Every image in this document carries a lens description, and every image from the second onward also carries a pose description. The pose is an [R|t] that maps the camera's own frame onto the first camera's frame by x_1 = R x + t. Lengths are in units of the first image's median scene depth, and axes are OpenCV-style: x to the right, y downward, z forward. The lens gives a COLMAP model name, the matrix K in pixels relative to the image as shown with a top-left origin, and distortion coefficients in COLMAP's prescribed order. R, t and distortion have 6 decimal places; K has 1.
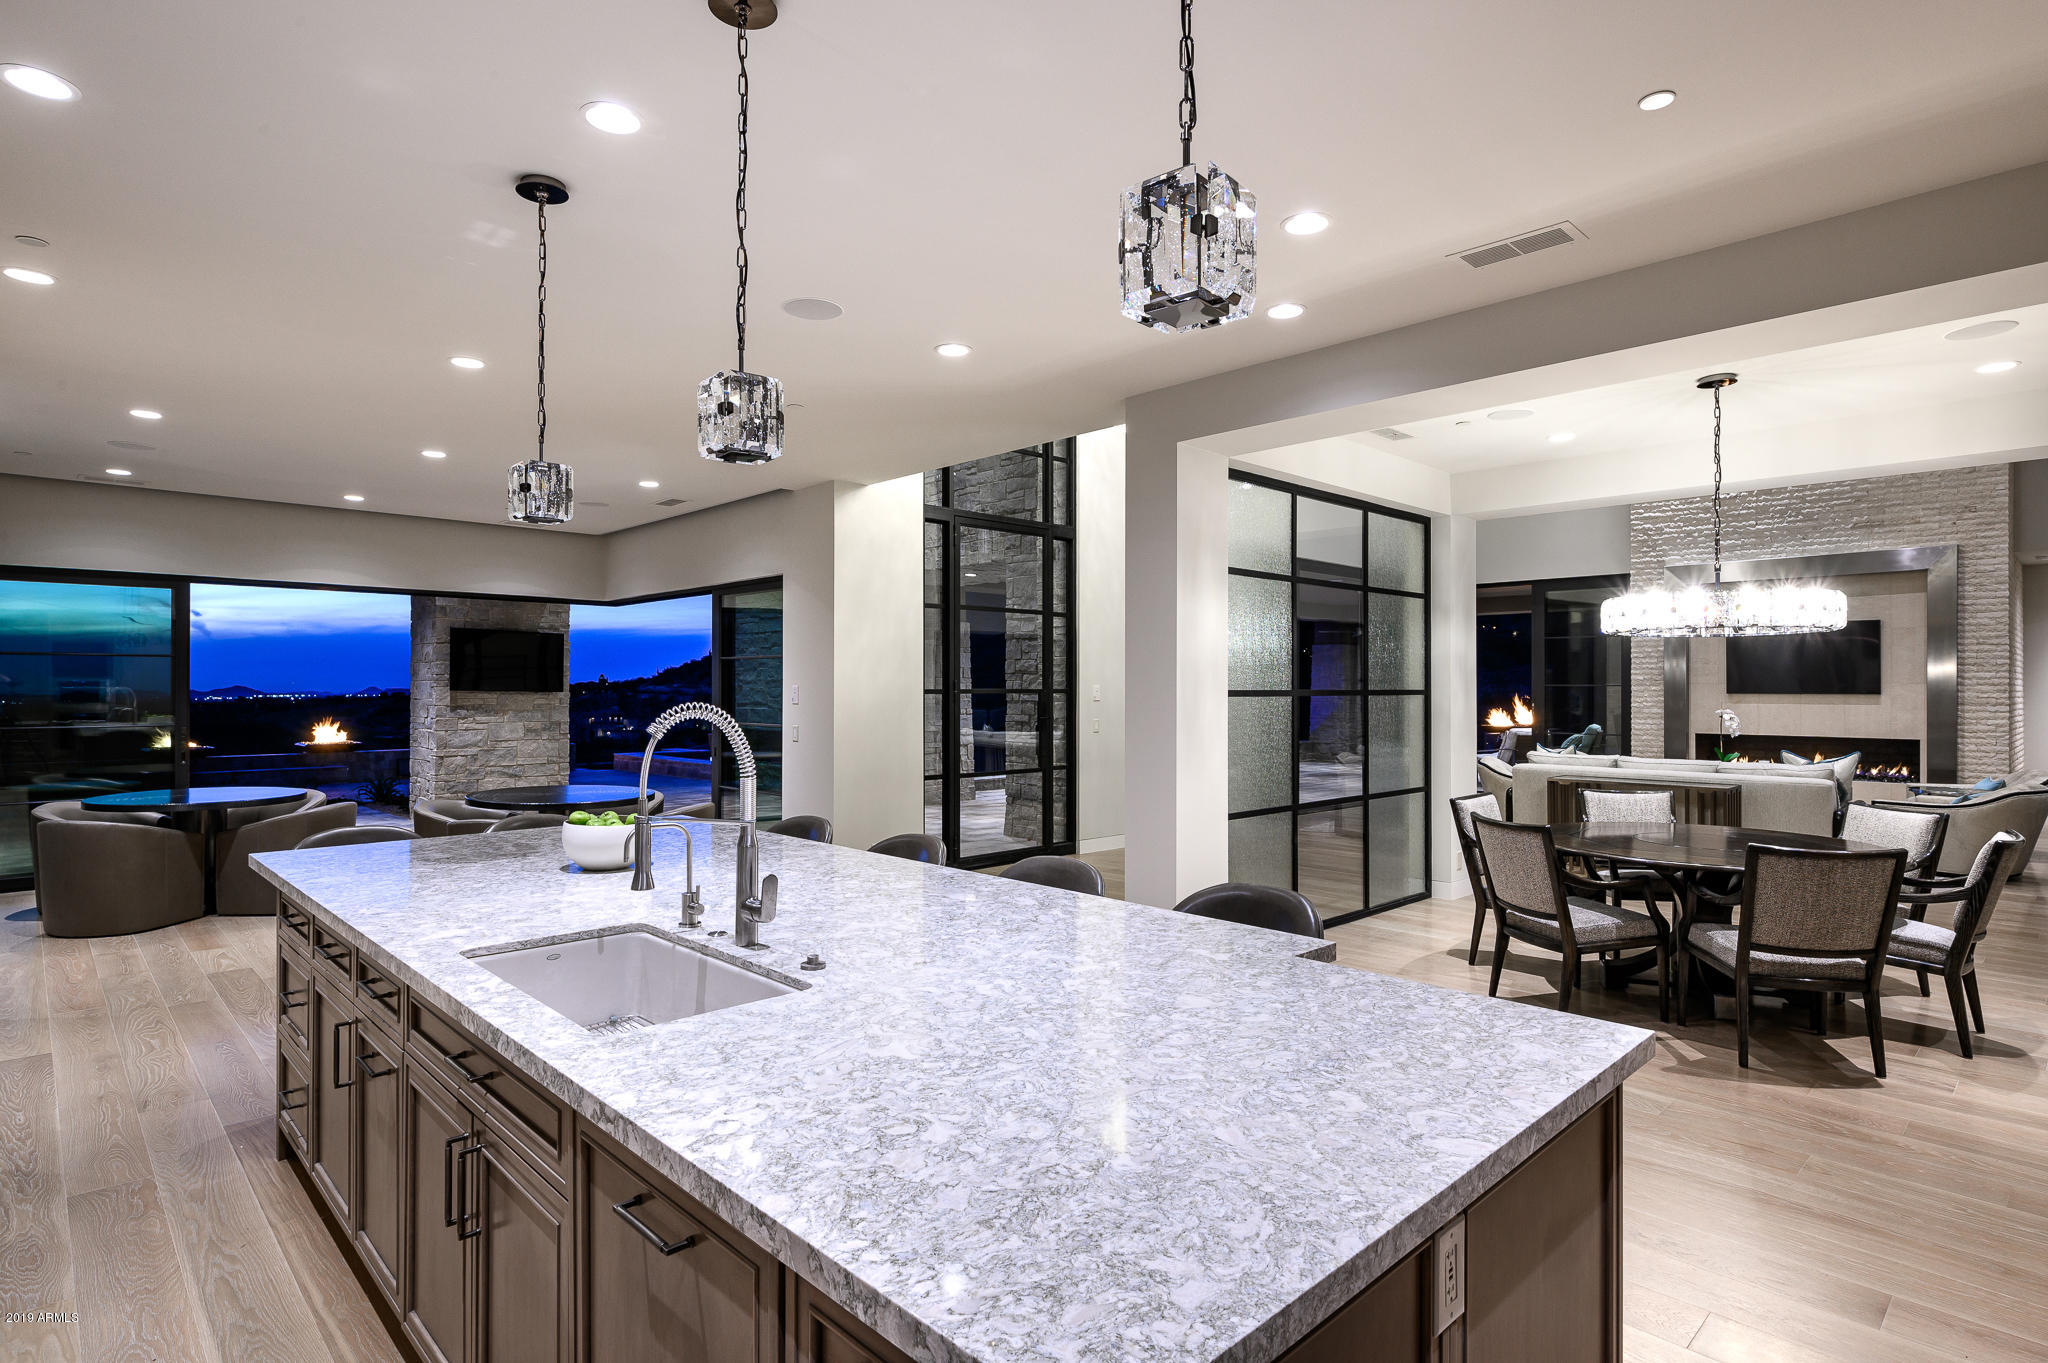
lens RADIAL K [[1079.4, 0, 1003.1], [0, 1079.4, 689.7], [0, 0, 1]] dist [0.004276, 0.002900]
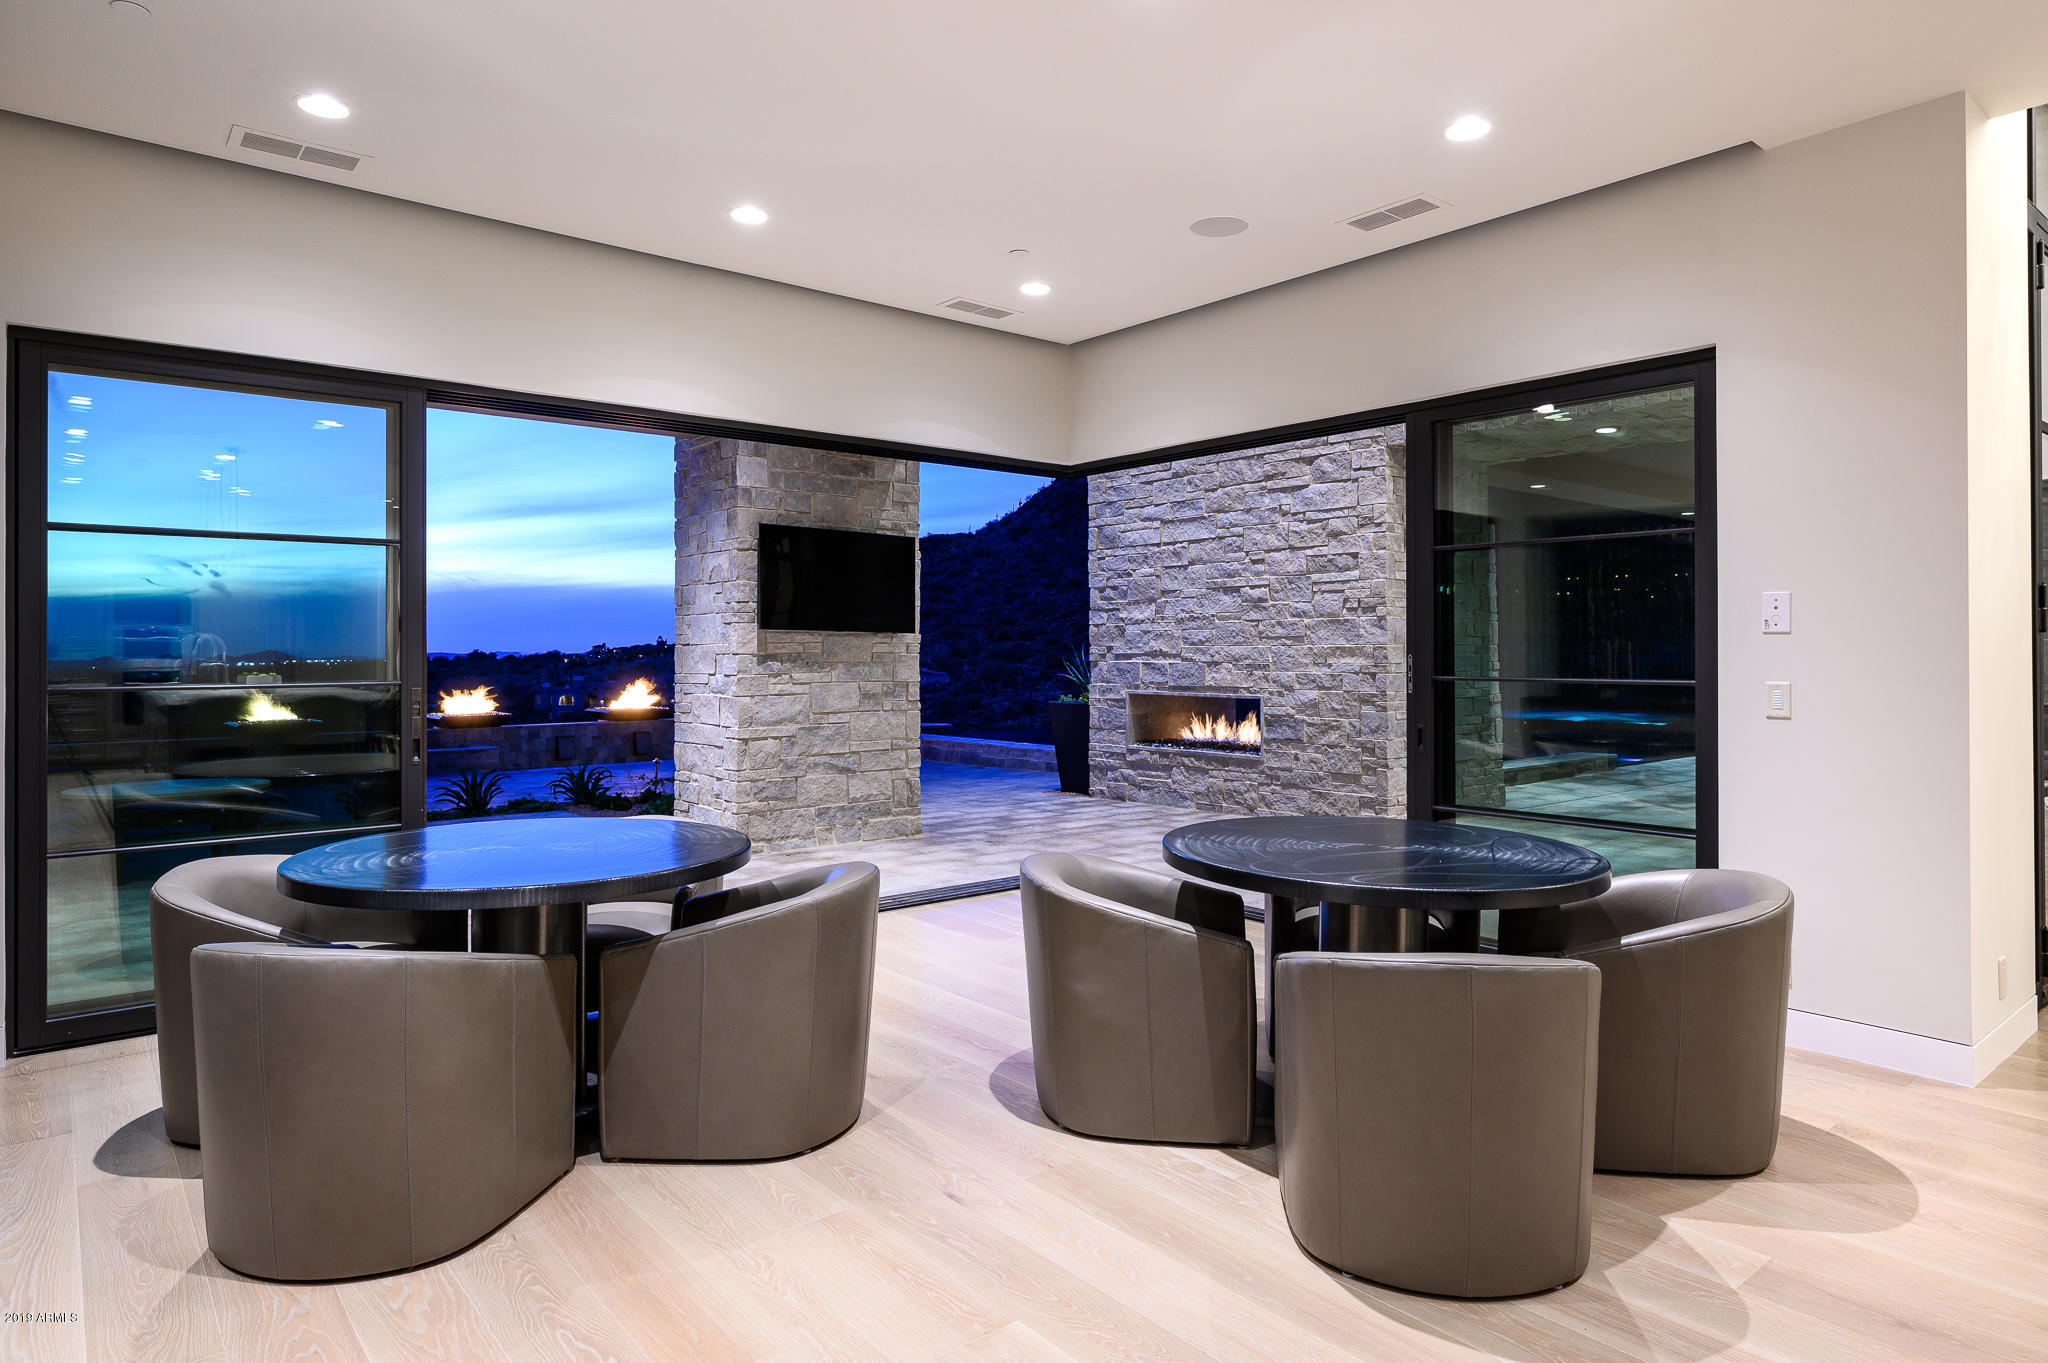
lens RADIAL K [[1173.6, 0, 1011.8], [0, 1173.6, 684.0], [0, 0, 1]] dist [0.000231, 0.002311]
pose [[0.999120, -0.001560, -0.041914, -0.340334], [0.002608, 0.999685, 0.024970, 0.015186], [0.041862, -0.025057, 0.998809, 0.350418]]
